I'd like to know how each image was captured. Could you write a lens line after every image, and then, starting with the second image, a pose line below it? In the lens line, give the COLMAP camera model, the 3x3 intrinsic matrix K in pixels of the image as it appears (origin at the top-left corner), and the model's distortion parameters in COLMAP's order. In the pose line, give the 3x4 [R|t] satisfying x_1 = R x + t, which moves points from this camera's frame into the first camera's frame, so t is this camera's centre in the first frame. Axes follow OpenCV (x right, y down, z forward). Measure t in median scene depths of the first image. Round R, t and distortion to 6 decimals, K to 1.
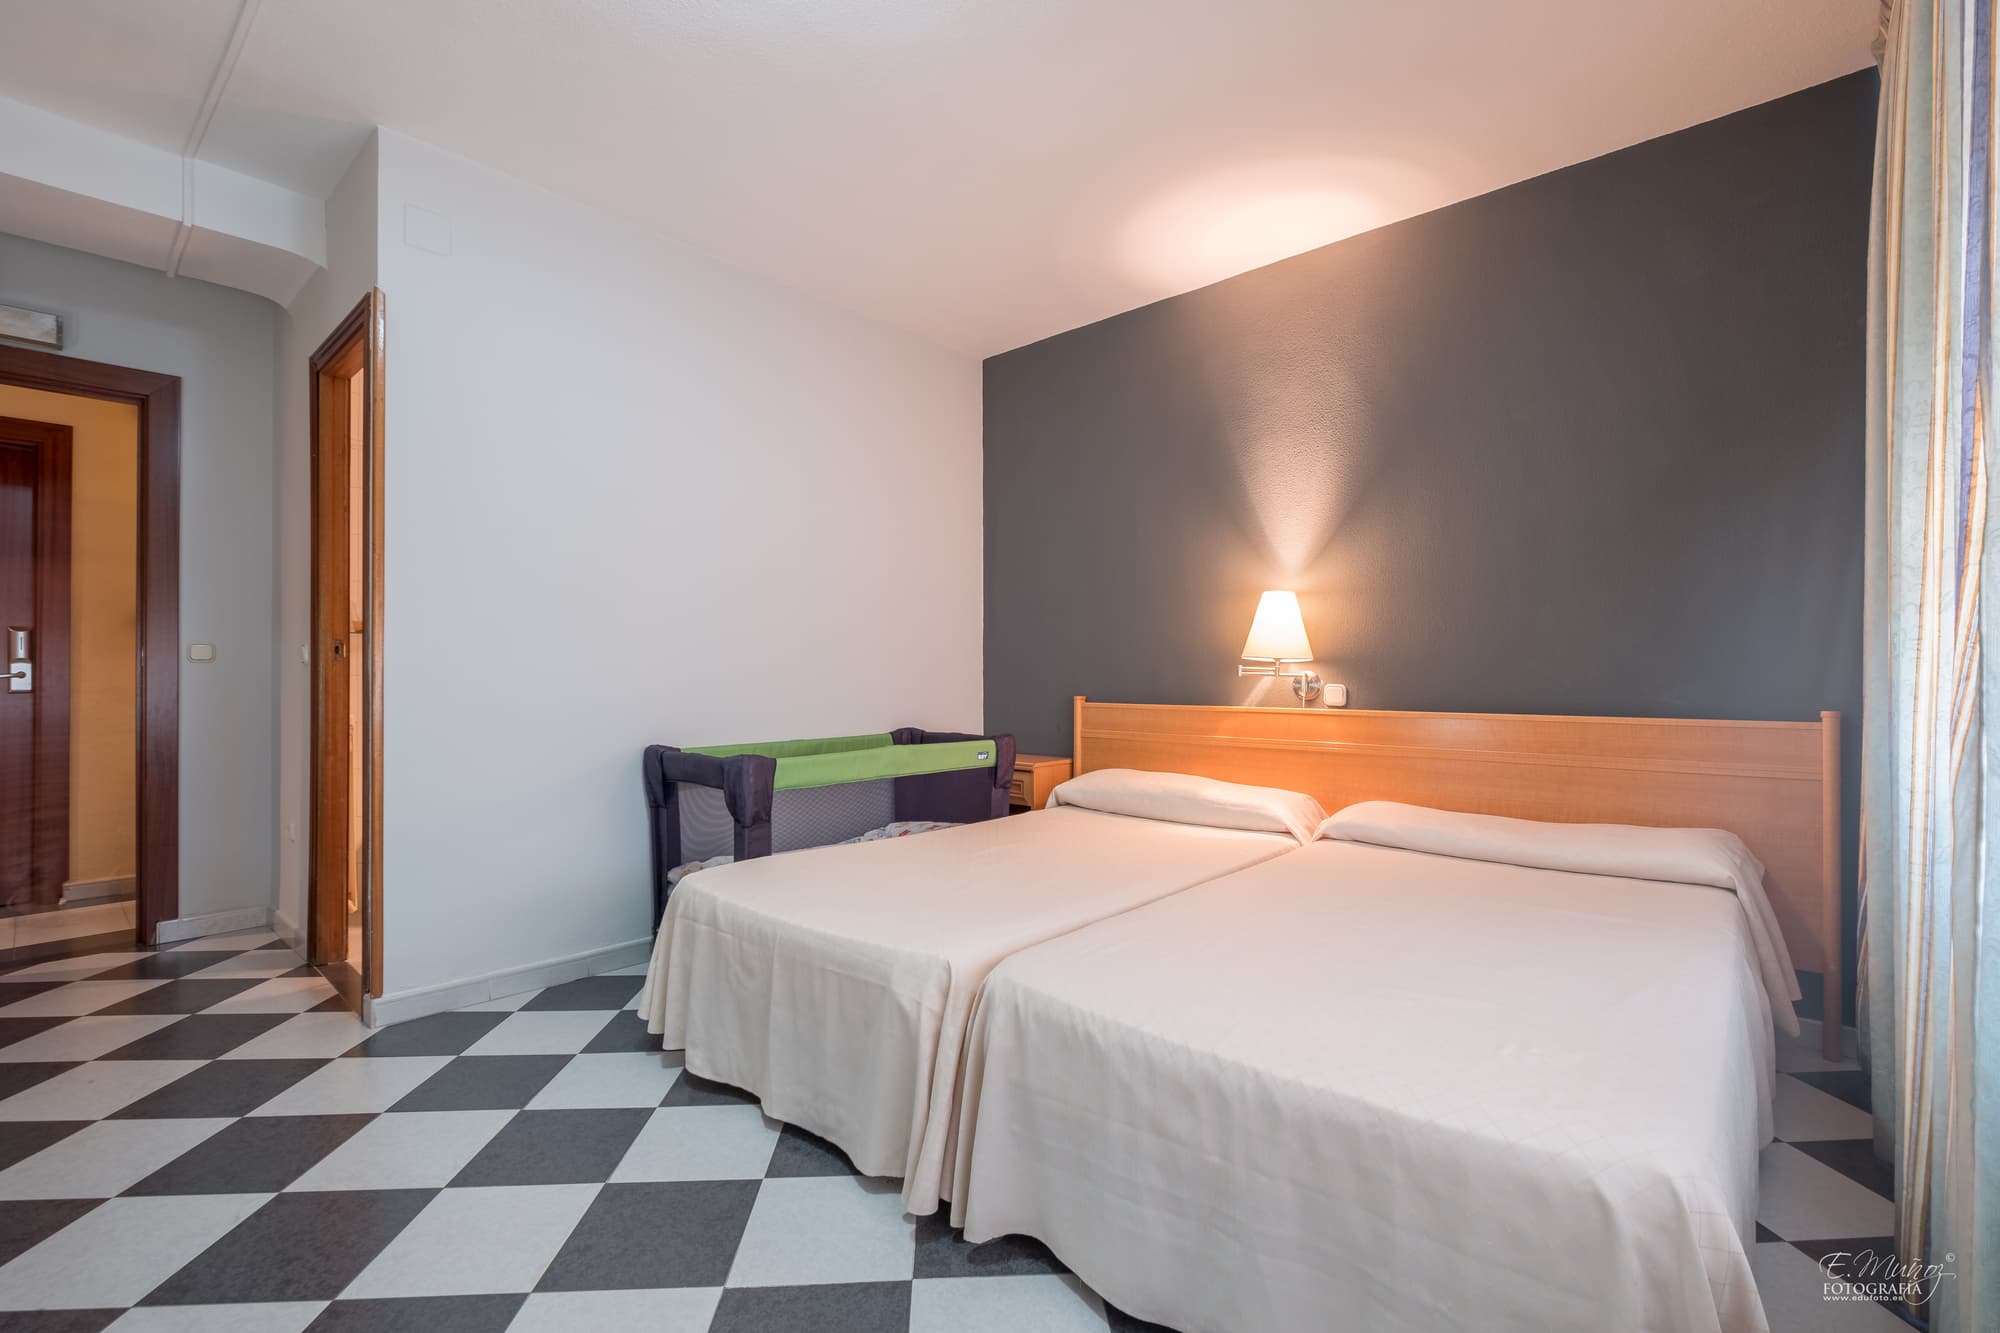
lens RADIAL K [[873.6, 0, 1014.4], [0, 873.6, 675.7], [0, 0, 1]] dist [-0.001155, 0.001032]
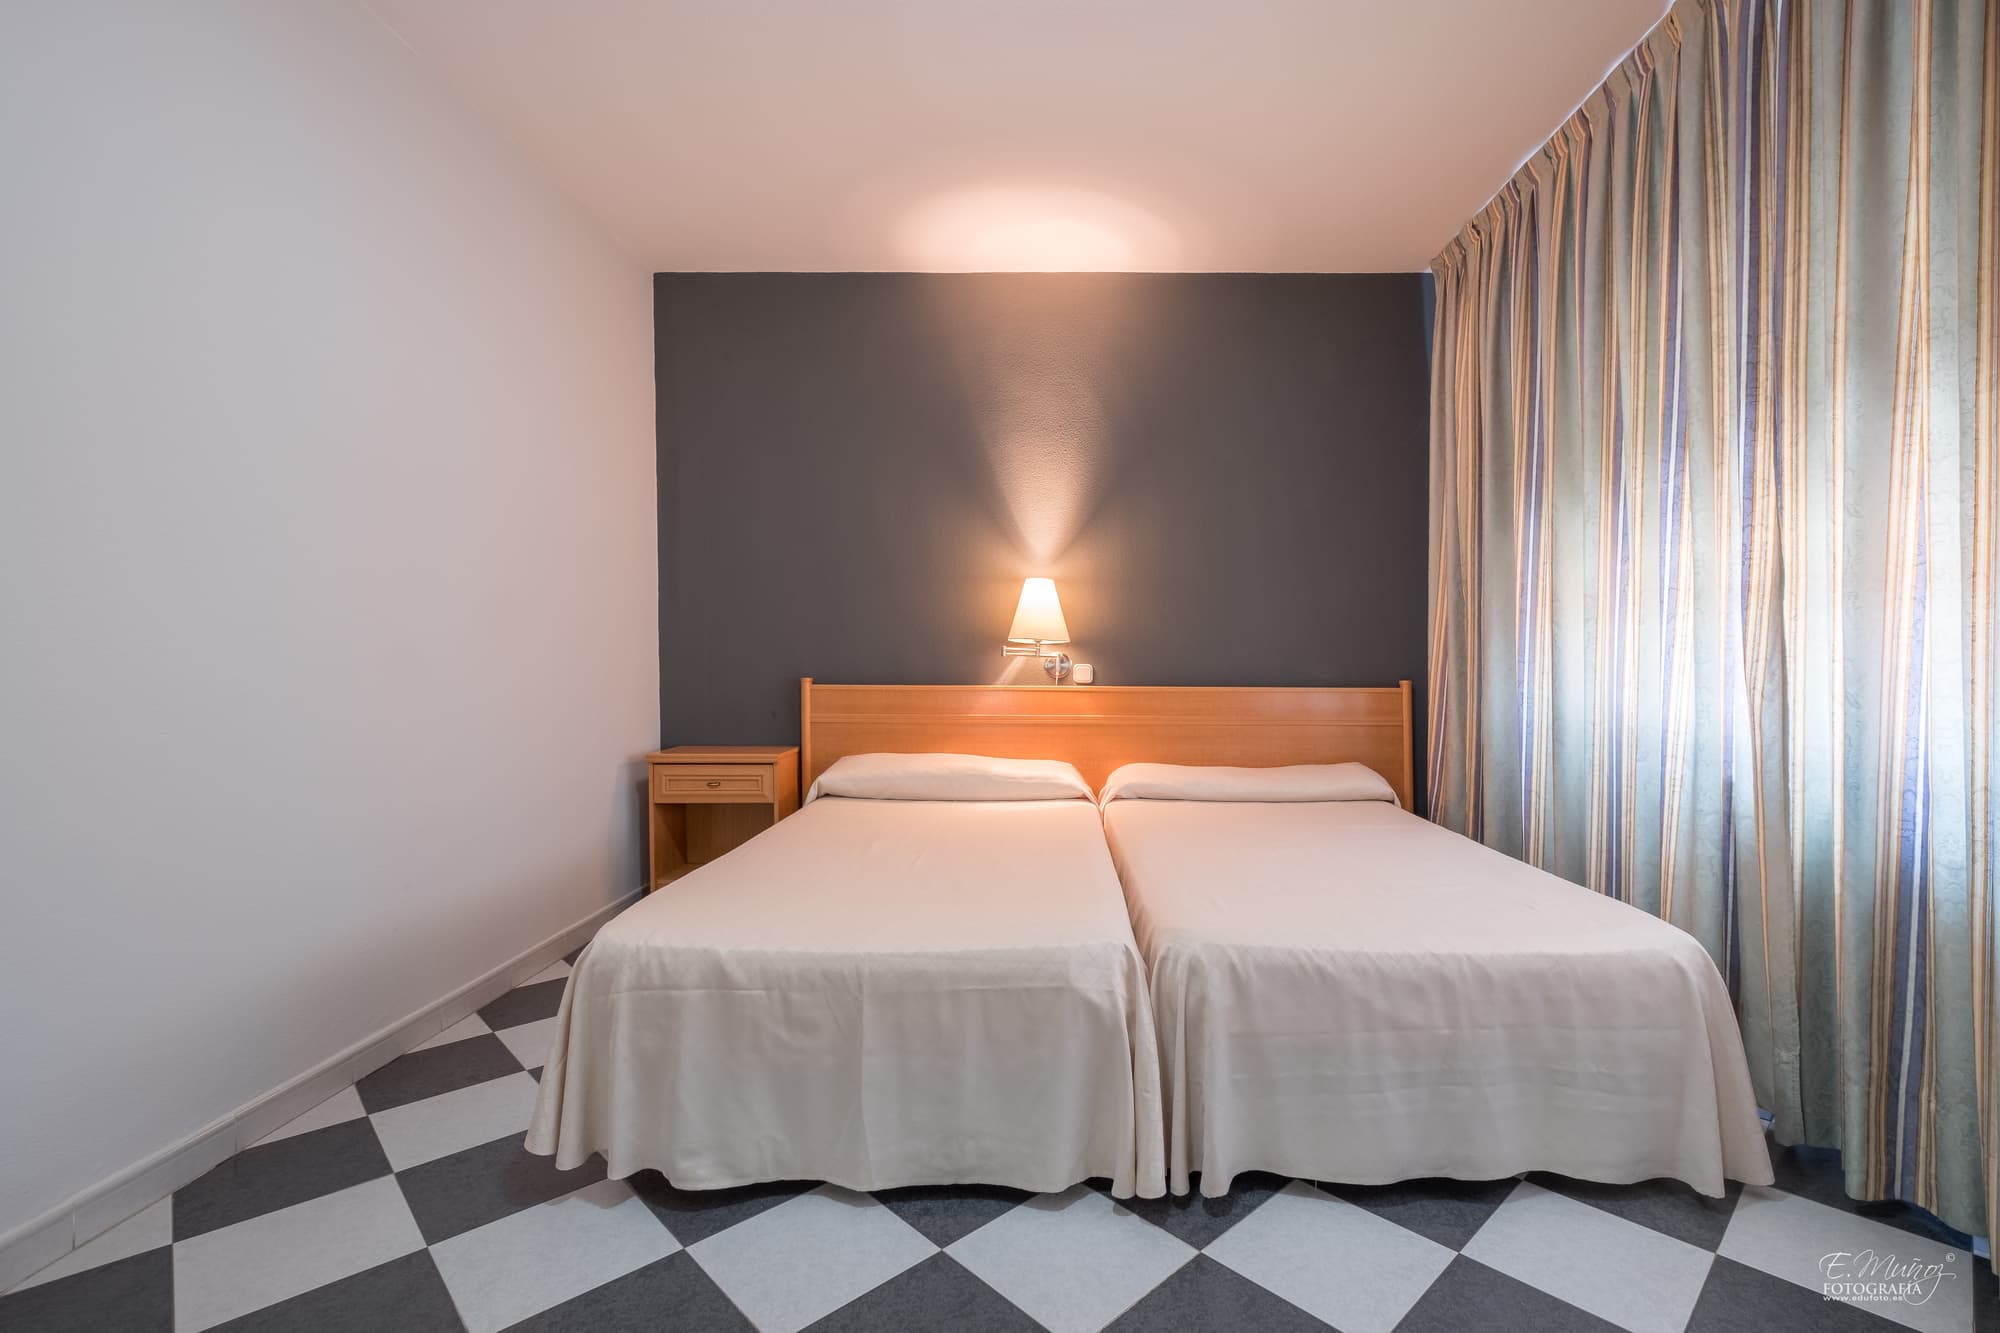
lens RADIAL K [[873.6, 0, 1119.0], [0, 873.6, 659.2], [0, 0, 1]] dist [-0.001155, 0.001032]
pose [[0.749743, 0.004387, 0.661715, -0.685520], [-0.005871, 0.999983, 0.000022, 0.004070], [-0.661703, -0.003901, 0.749756, 0.244209]]
